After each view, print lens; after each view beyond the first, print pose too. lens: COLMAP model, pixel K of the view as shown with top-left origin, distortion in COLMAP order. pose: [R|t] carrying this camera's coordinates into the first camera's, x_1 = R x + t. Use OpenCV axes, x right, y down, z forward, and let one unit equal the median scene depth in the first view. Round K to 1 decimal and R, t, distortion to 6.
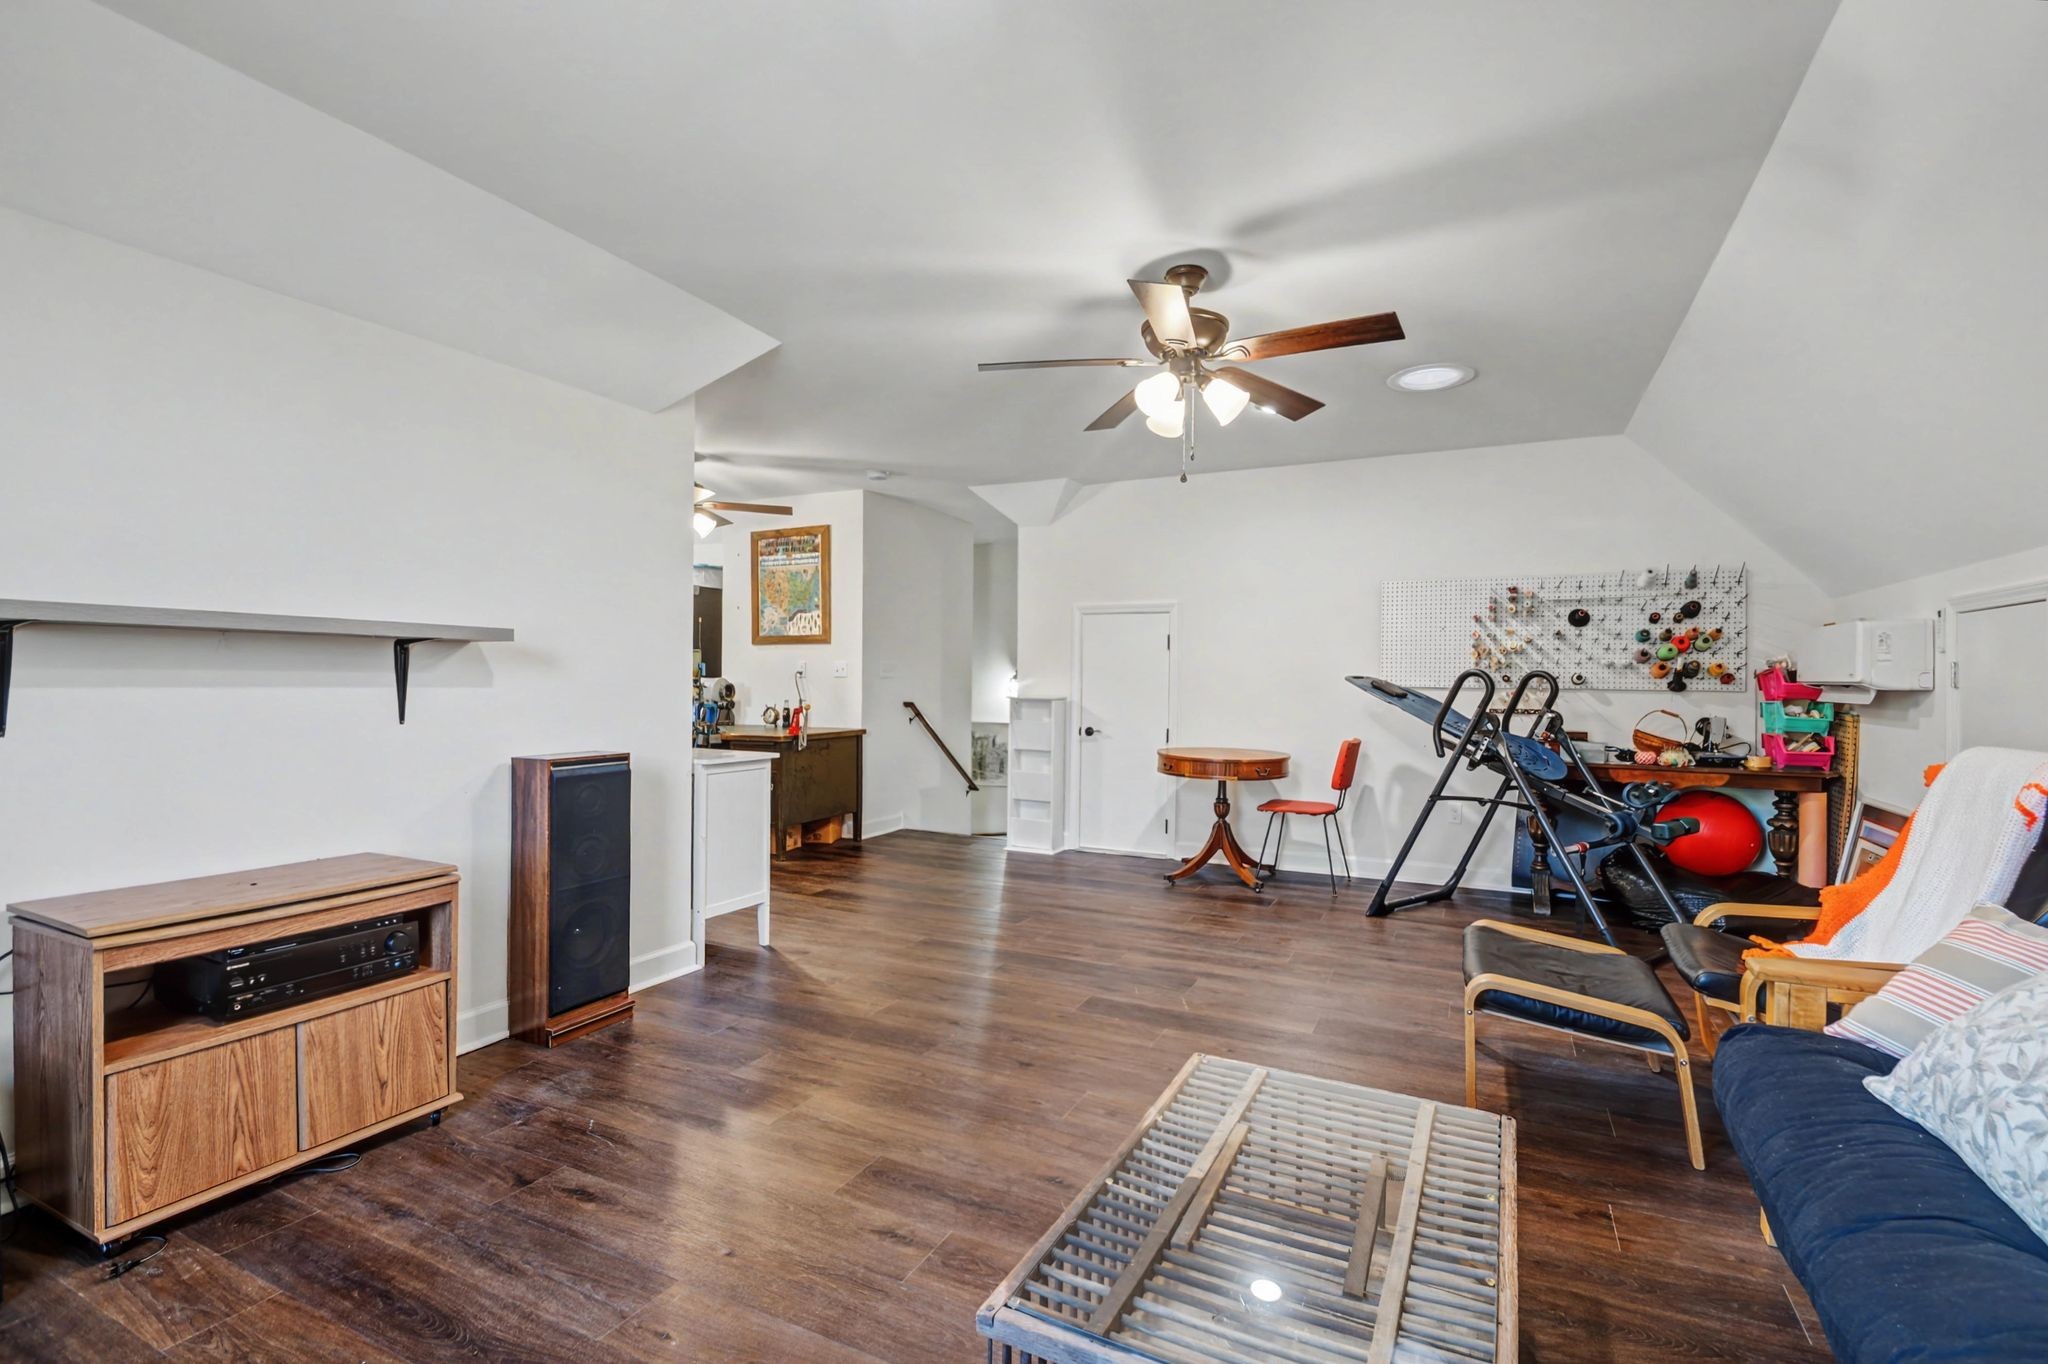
lens RADIAL K [[924.0, 0, 1021.3], [0, 924.0, 686.8], [0, 0, 1]] dist [-0.009413, -0.004273]
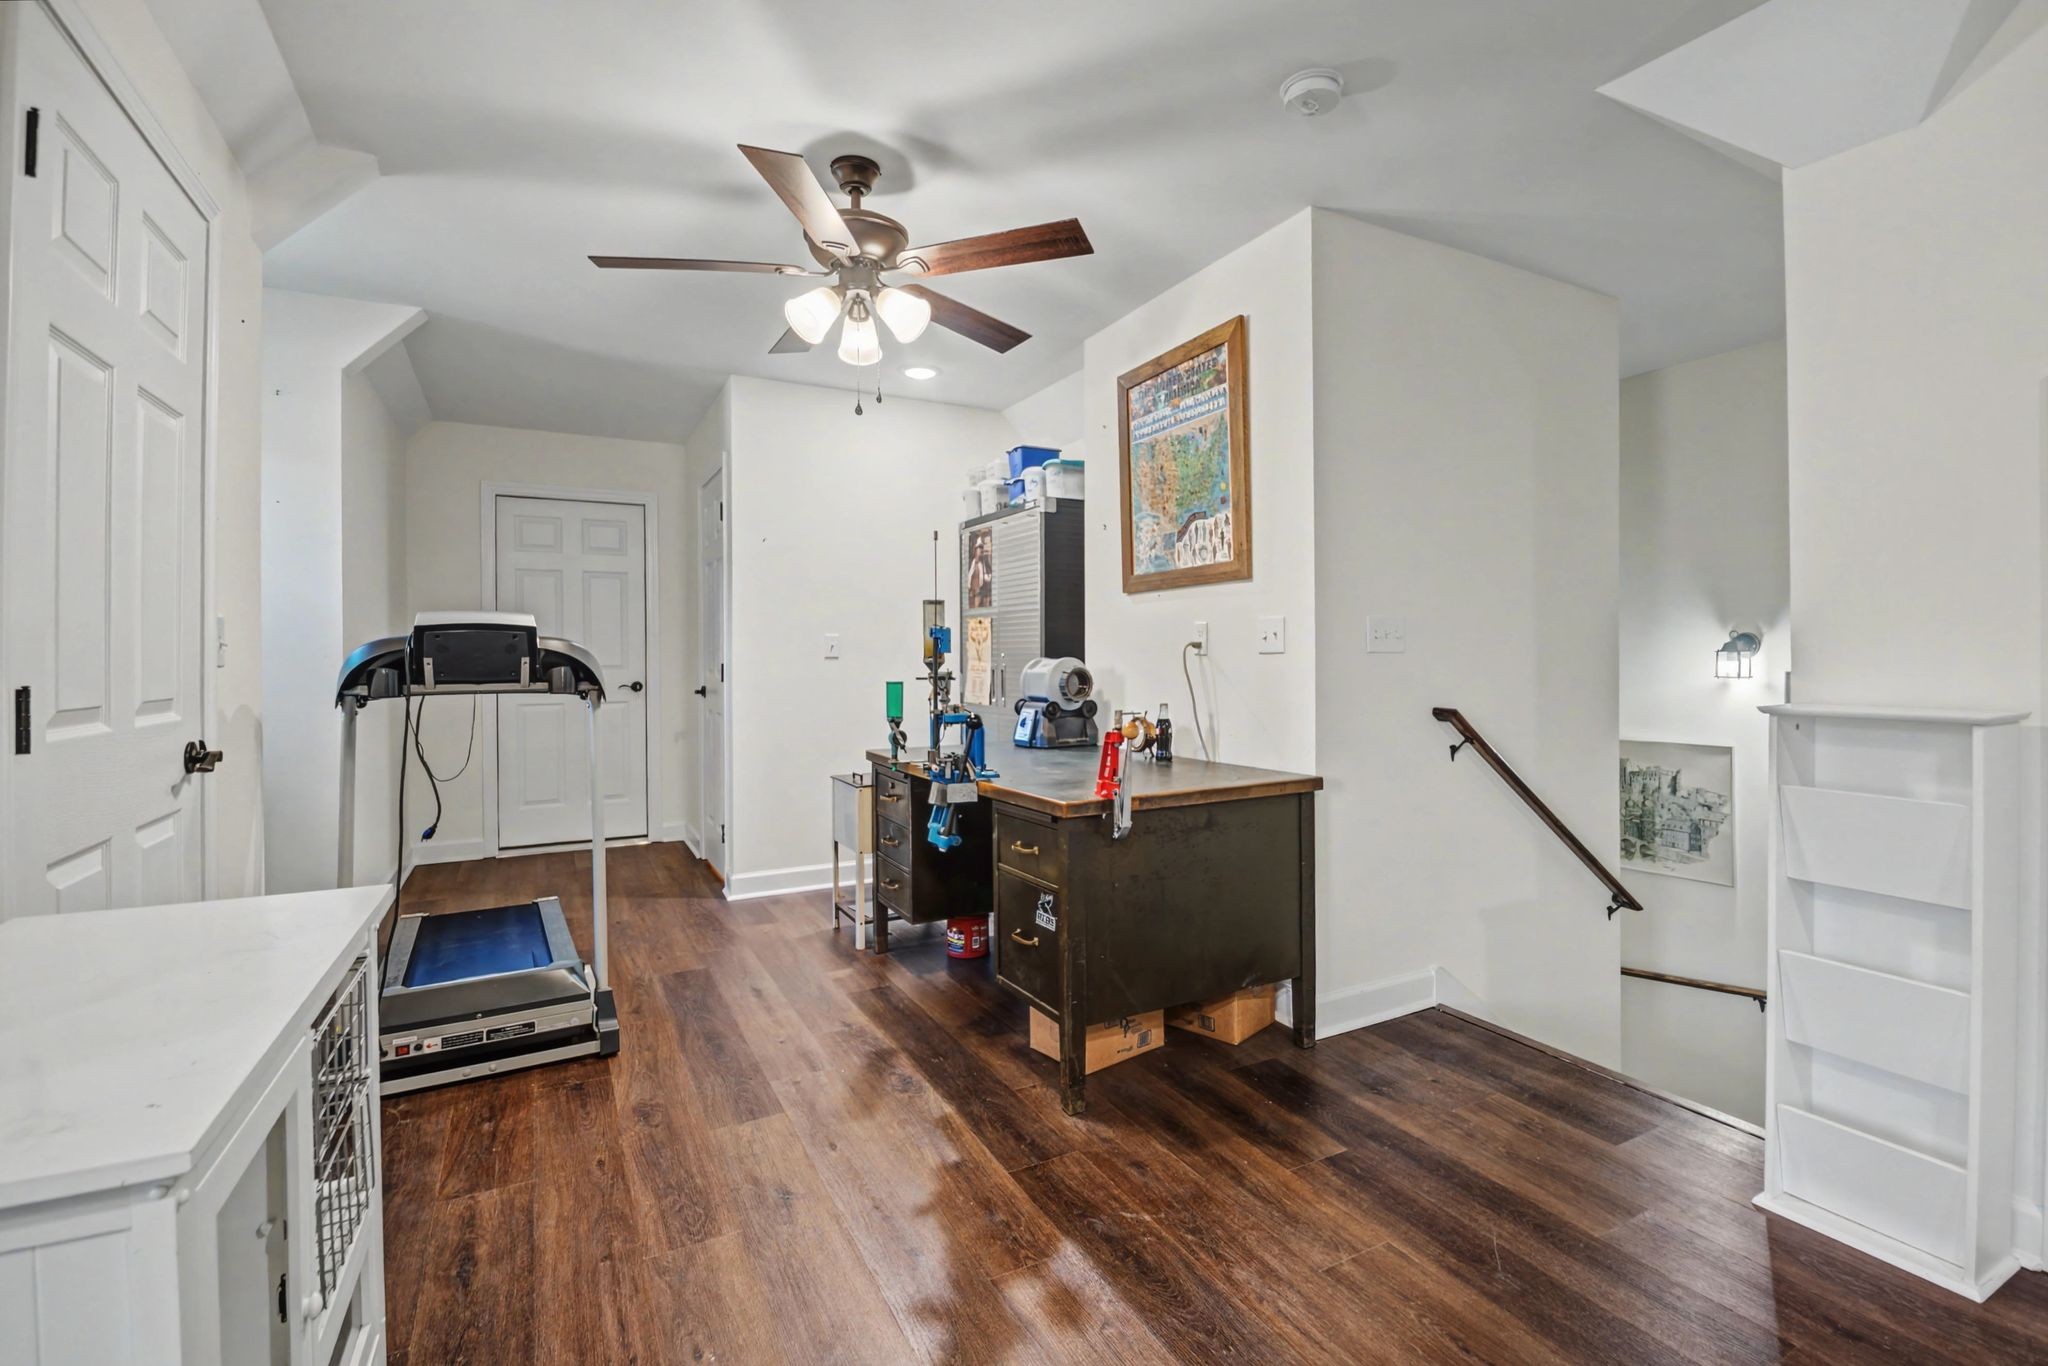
lens RADIAL K [[924.0, 0, 1030.4], [0, 924.0, 666.3], [0, 0, 1]] dist [-0.009413, -0.004273]
pose [[0.814111, -0.008179, -0.580651, -0.032492], [0.011111, 0.999937, 0.001494, -0.006108], [0.580602, -0.007668, 0.814151, 0.565170]]
